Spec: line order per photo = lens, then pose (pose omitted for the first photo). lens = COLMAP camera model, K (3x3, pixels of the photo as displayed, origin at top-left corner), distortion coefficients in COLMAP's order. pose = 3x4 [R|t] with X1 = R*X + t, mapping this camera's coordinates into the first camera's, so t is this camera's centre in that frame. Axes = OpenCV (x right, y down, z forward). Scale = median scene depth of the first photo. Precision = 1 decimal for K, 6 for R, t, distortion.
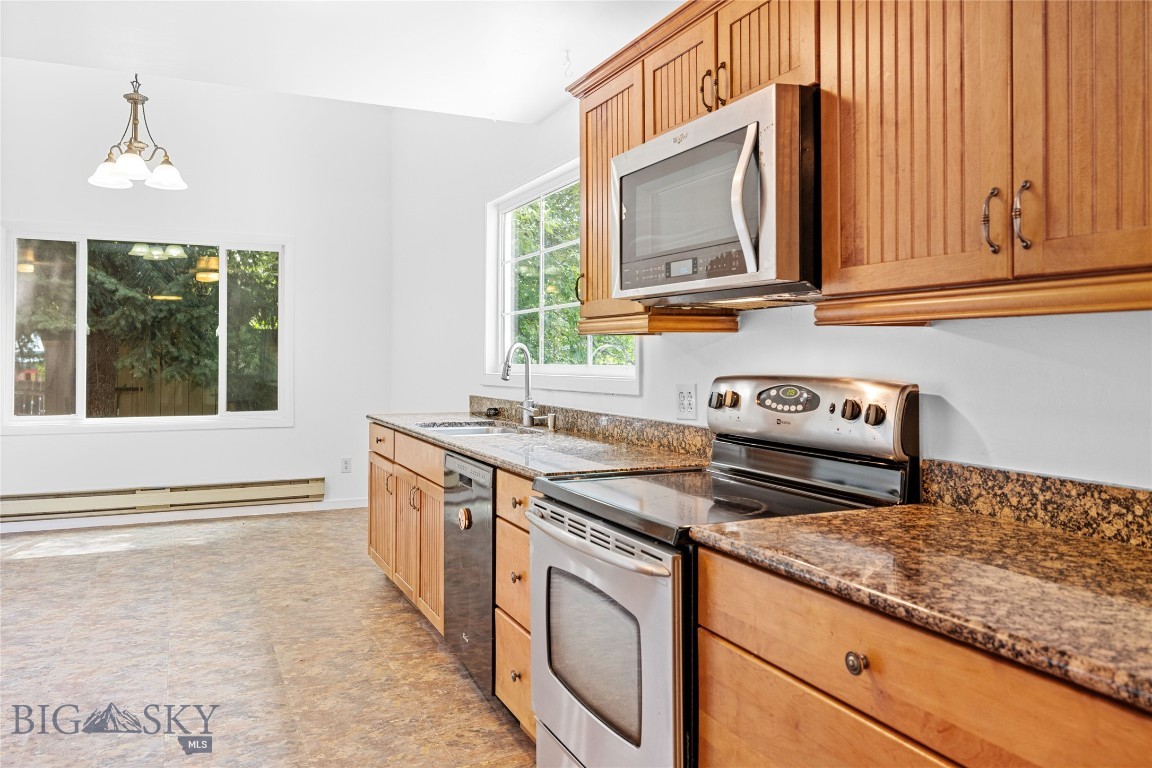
lens RADIAL K [[846.4, 0, 576.0], [0, 846.4, 373.8], [0, 0, 1]] dist [0.001455, 0.003156]
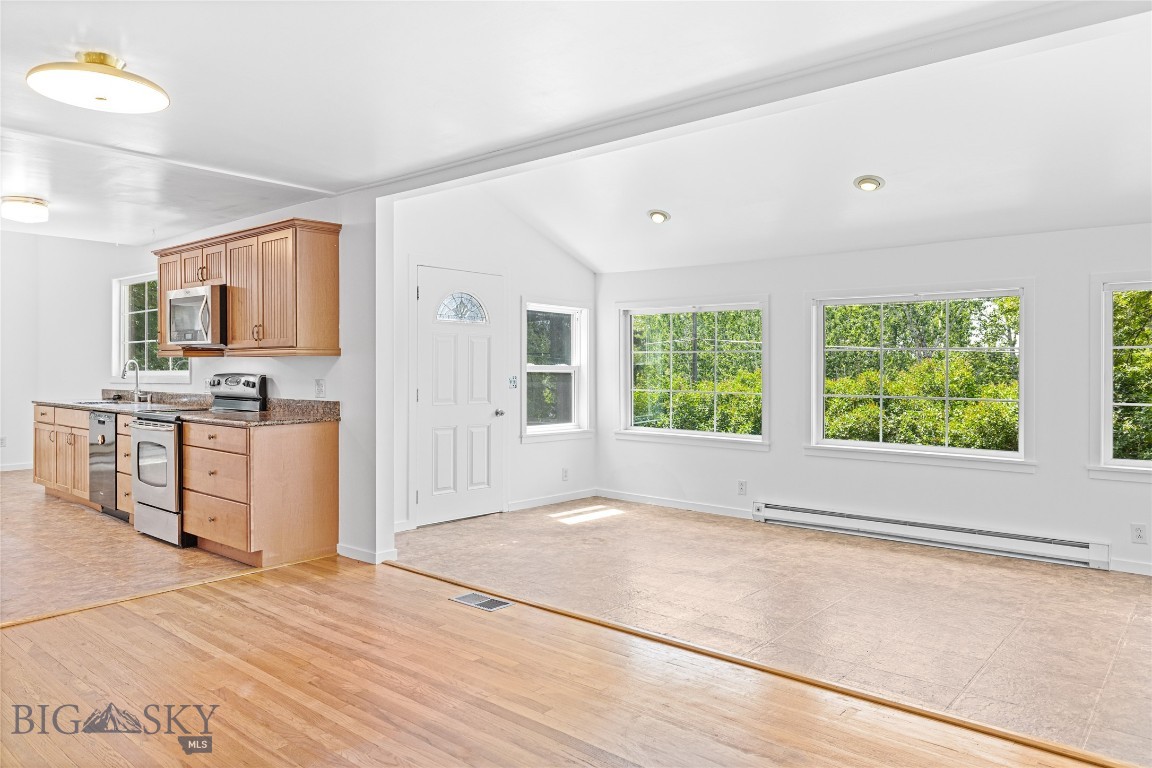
lens RADIAL K [[797.4, 0, 588.3], [0, 797.4, 383.8], [0, 0, 1]] dist [0.013330, 0.001300]
pose [[0.910498, -0.008612, 0.413423, 0.143372], [0.009049, 0.999959, 0.000901, 0.029637], [-0.413414, 0.002921, 0.910538, -1.260461]]
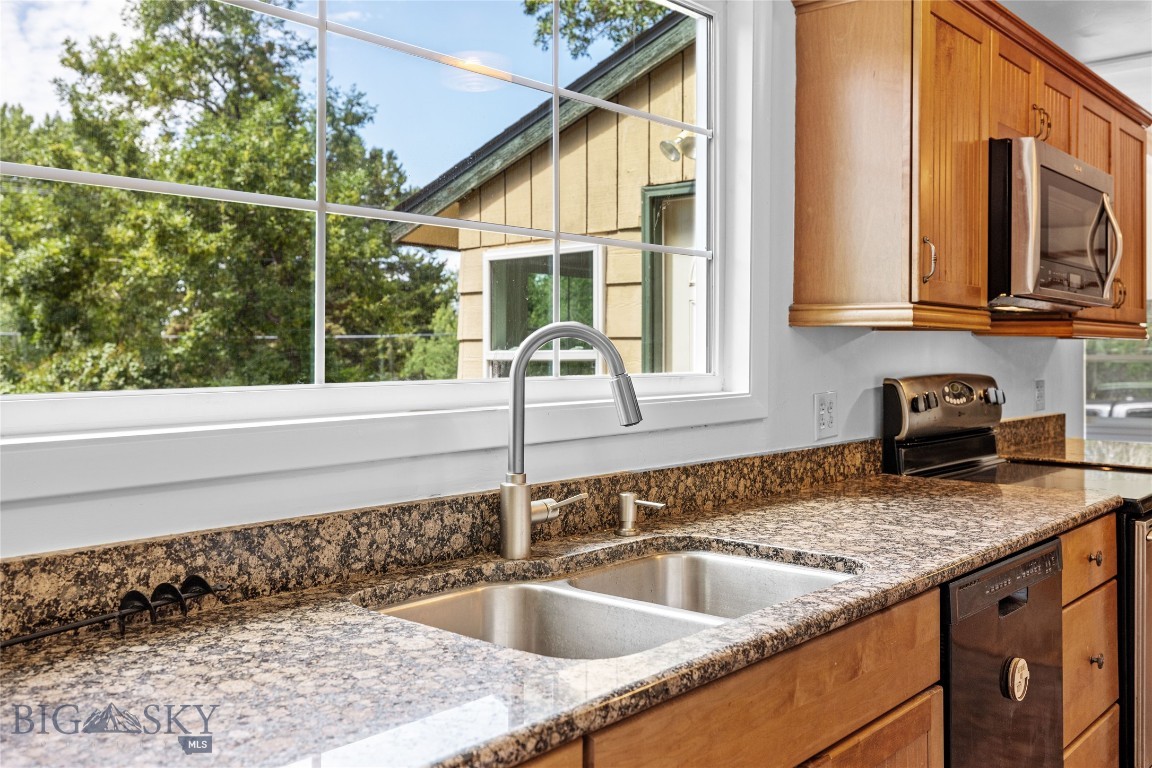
lens RADIAL K [[1029.2, 0, 578.1], [0, 1029.2, 376.9], [0, 0, 1]] dist [-0.010111, -0.003884]
pose [[-0.415412, -0.027097, 0.909229, -0.506672], [0.012347, 0.999296, 0.035423, -0.030295], [-0.909549, 0.025941, -0.414785, 1.299215]]
